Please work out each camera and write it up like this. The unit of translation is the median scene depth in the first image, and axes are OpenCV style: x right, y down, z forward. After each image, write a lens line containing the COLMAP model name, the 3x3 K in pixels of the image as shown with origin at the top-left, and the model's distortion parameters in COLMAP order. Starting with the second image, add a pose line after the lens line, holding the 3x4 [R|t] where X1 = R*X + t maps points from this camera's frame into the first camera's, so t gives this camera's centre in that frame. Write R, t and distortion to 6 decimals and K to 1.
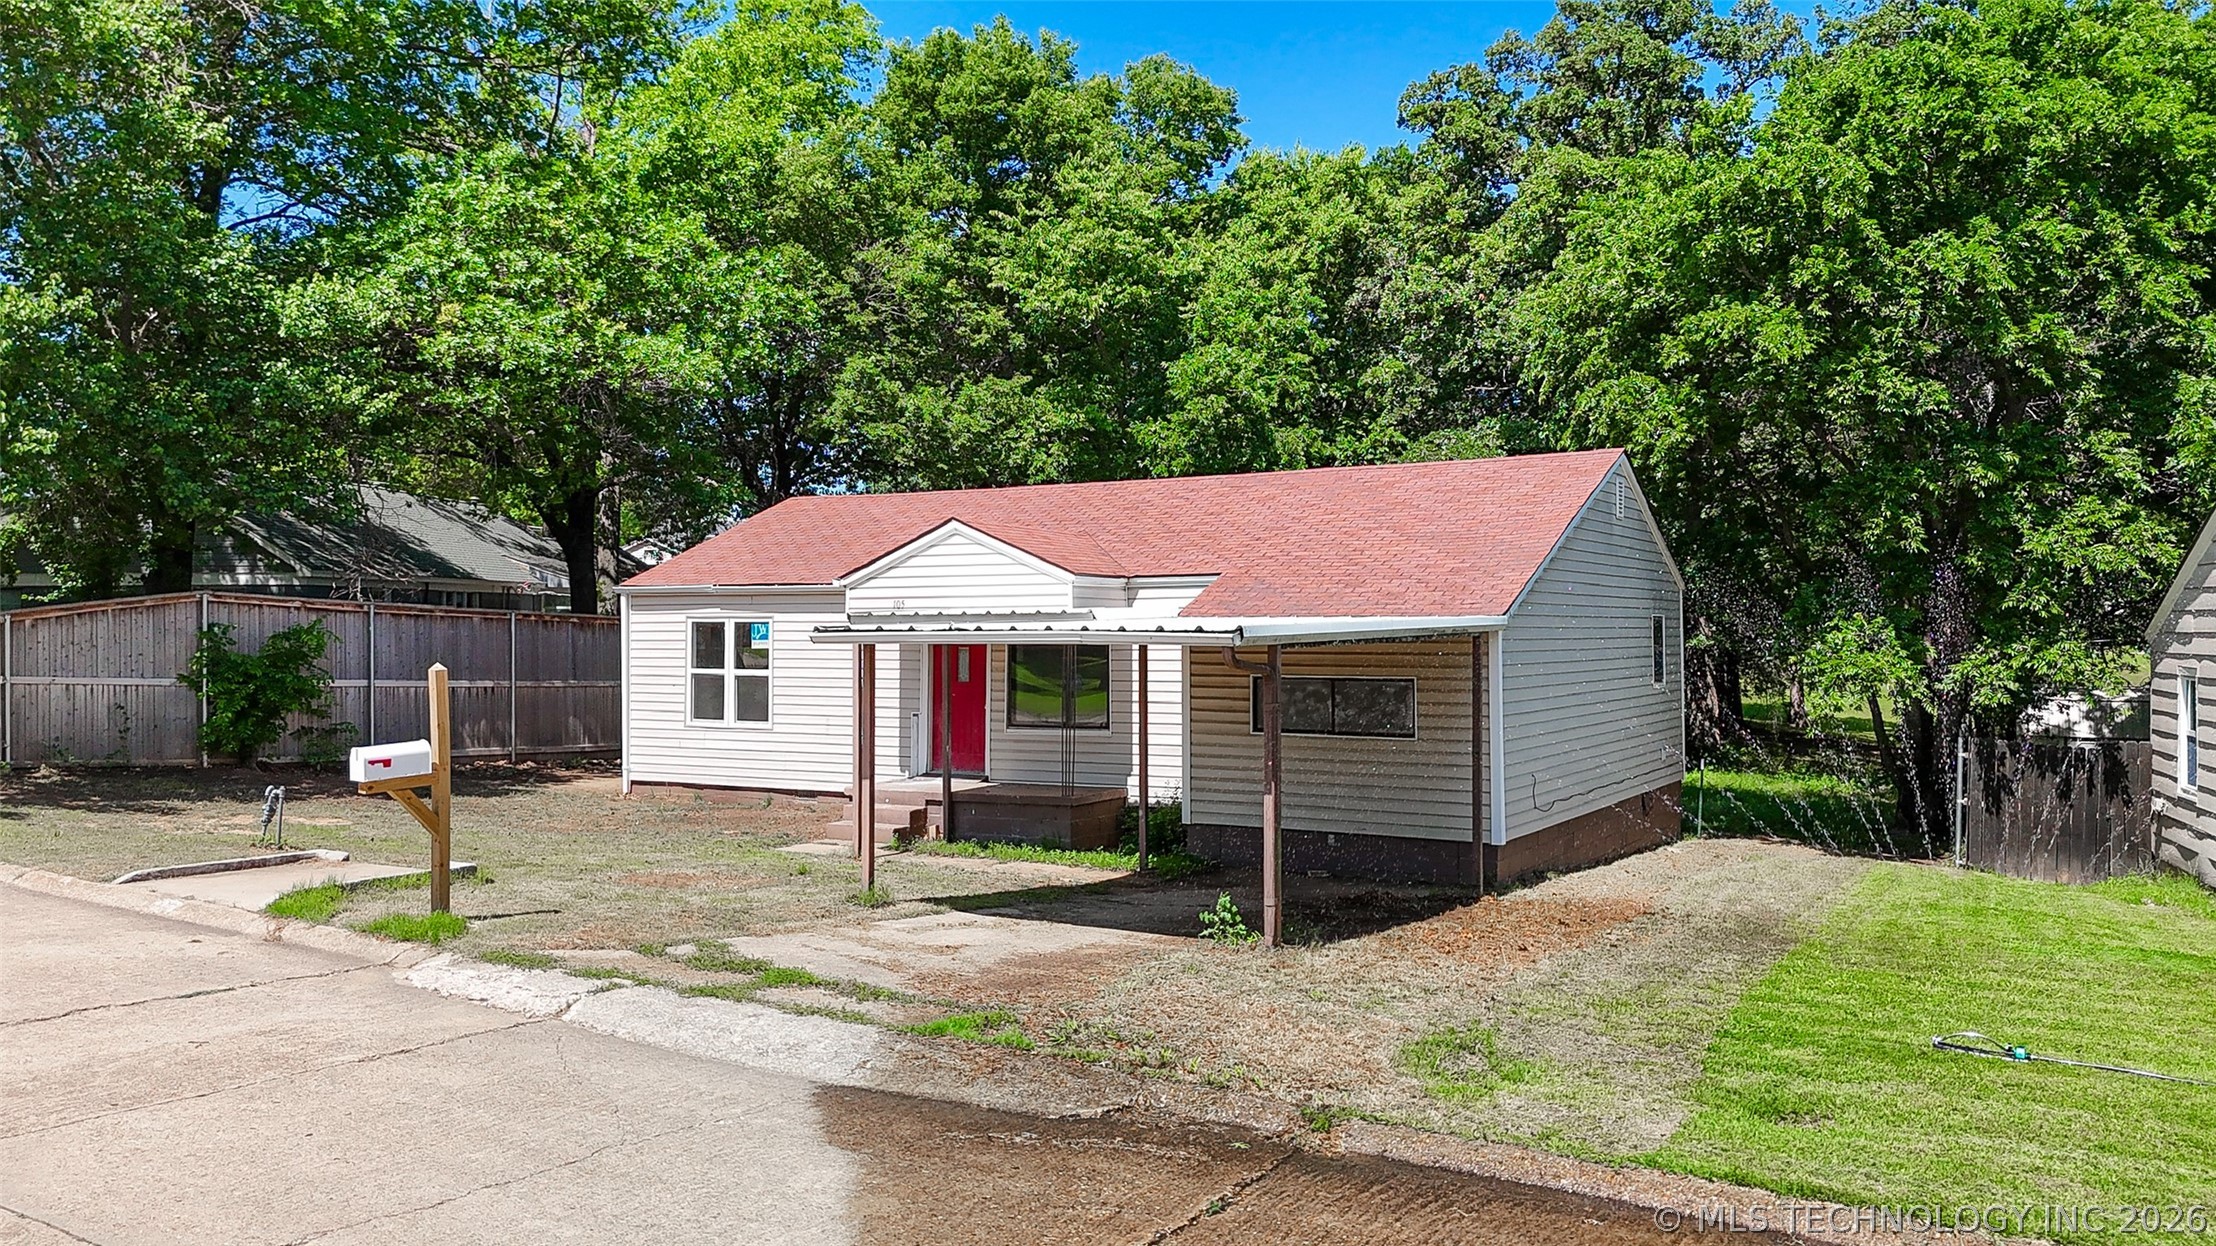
lens RADIAL K [[1670.3, 0, 1108.0], [0, 1670.3, 623.0], [0, 0, 1]] dist [0.073376, -0.080961]
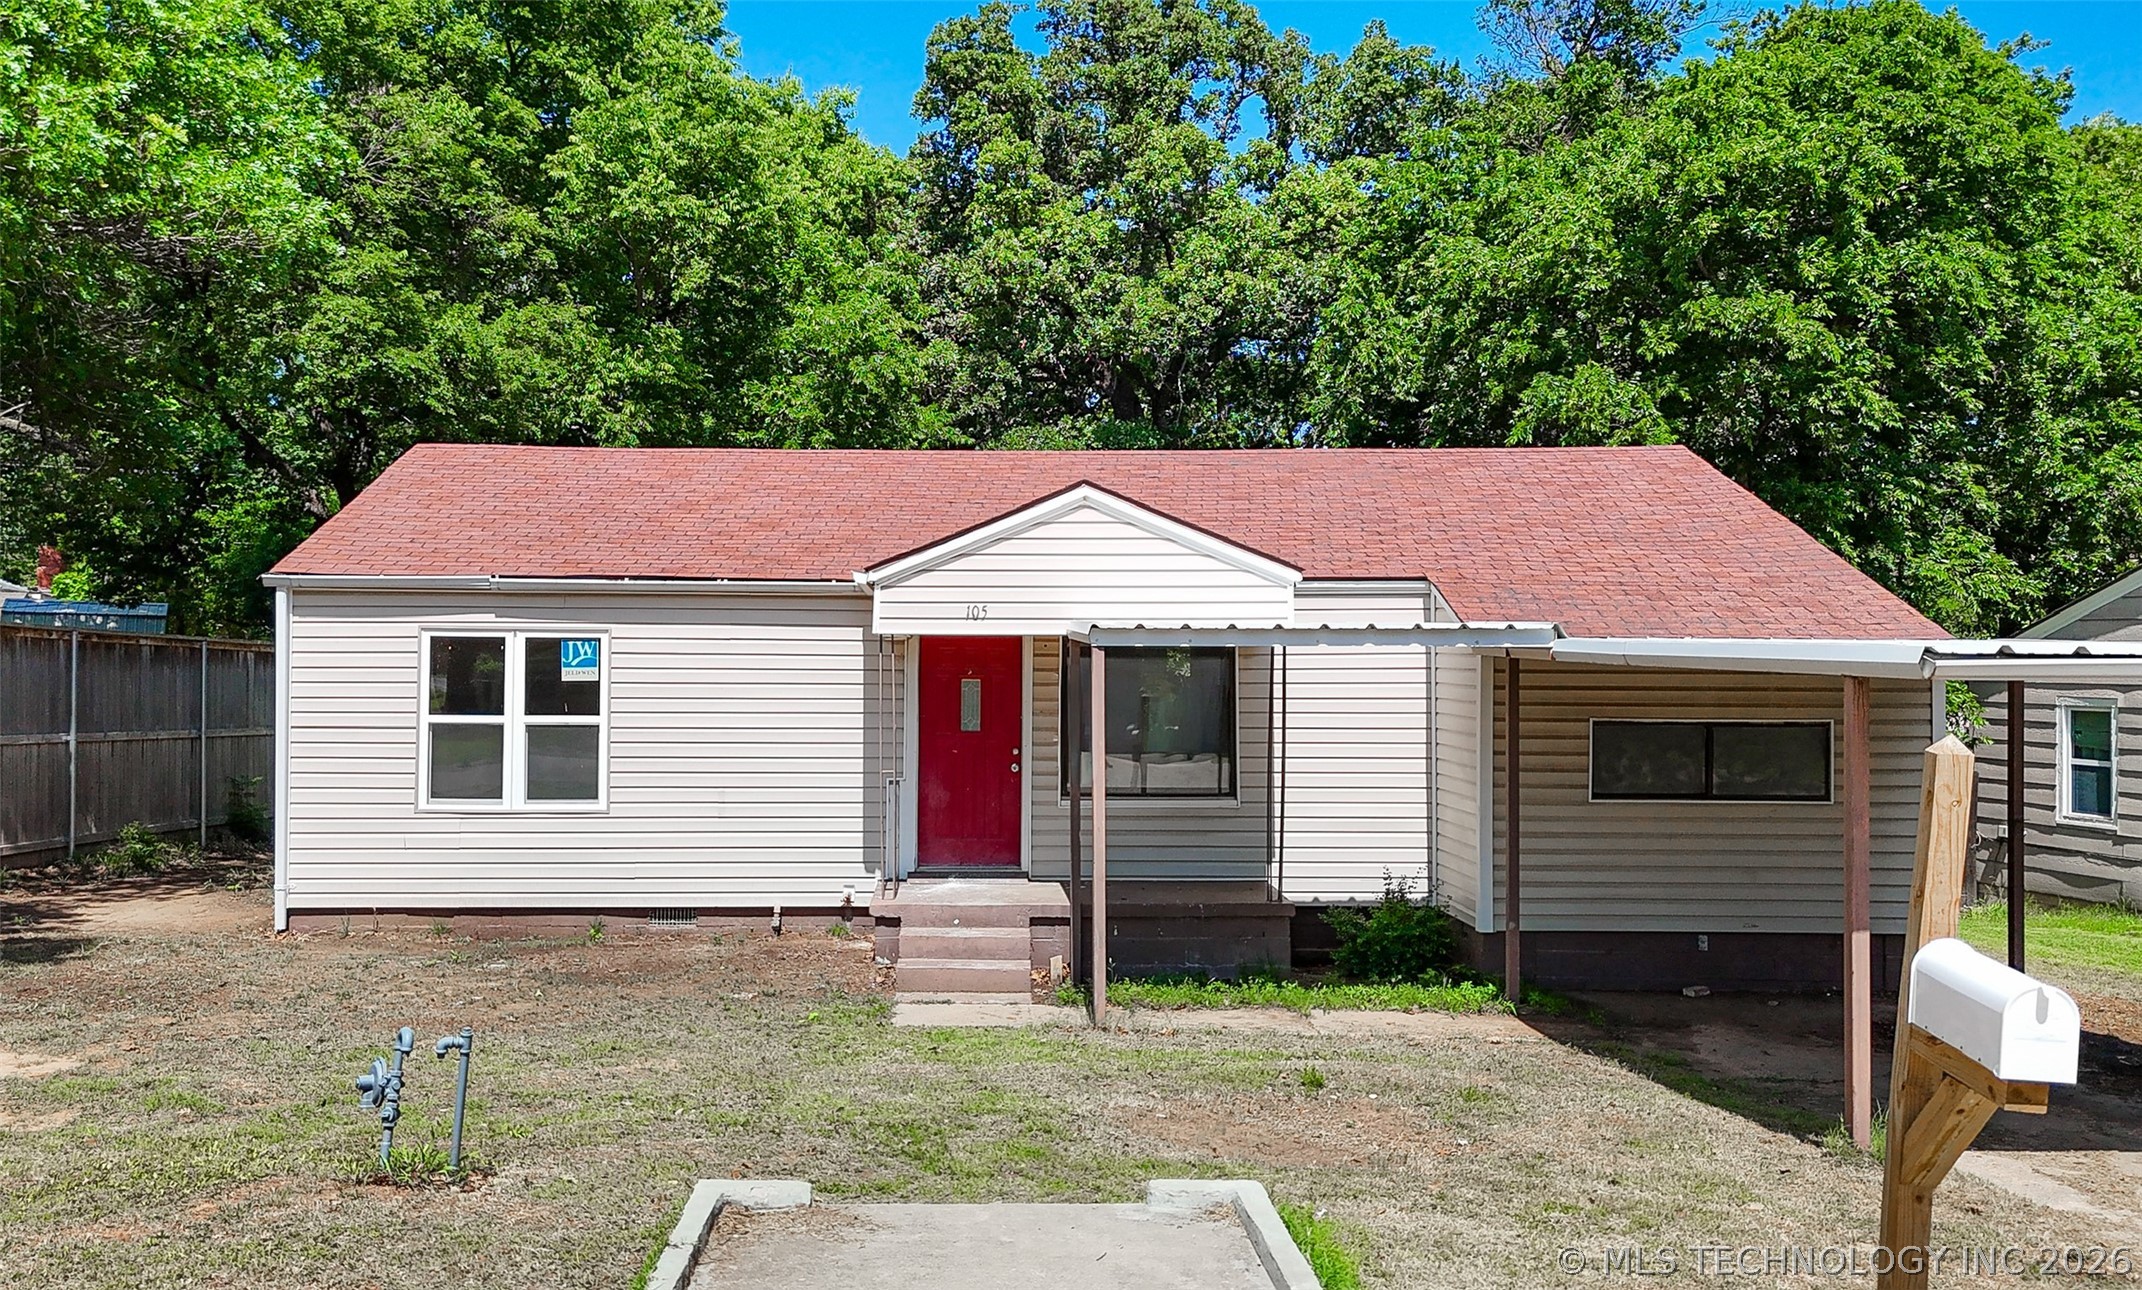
lens RADIAL K [[1671.7, 0, 961.3], [0, 1671.7, 640.4], [0, 0, 1]] dist [0.072229, -0.059689]
pose [[0.862420, 0.009779, 0.506098, -0.394670], [-0.007959, 0.999952, -0.005758, 0.002696], [-0.506130, 0.000938, 0.862457, 0.393651]]
